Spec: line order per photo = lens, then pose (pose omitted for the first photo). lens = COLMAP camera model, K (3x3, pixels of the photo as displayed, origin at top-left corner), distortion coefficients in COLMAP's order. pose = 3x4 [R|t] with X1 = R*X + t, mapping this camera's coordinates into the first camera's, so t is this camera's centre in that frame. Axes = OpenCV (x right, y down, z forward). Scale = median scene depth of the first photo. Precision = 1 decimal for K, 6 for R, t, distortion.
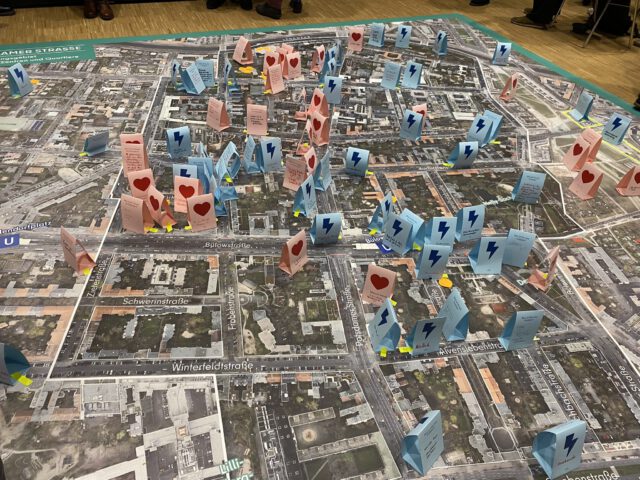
lens RADIAL K [[487.4, 0, 319.4], [0, 487.4, 239.6], [0, 0, 1]] dist [0.025381, -0.013368]
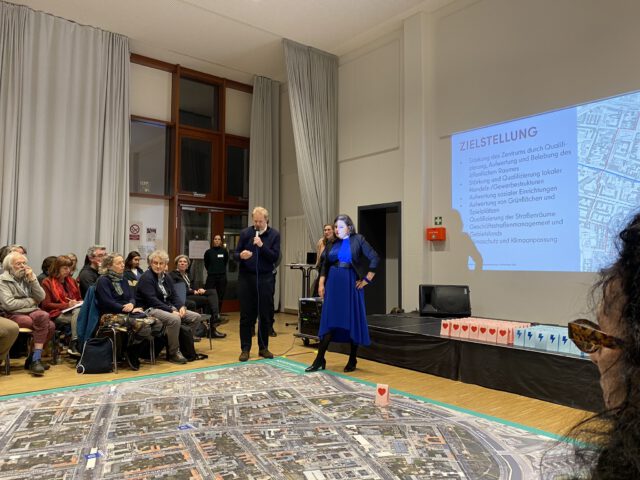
lens RADIAL K [[487.4, 0, 320.2], [0, 487.4, 238.9], [0, 0, 1]] dist [0.025381, -0.013368]
pose [[0.268266, -0.109846, -0.957062, 1.144737], [-0.628864, 0.732628, -0.260359, -0.322526], [0.729769, 0.671707, 0.127461, 0.555470]]
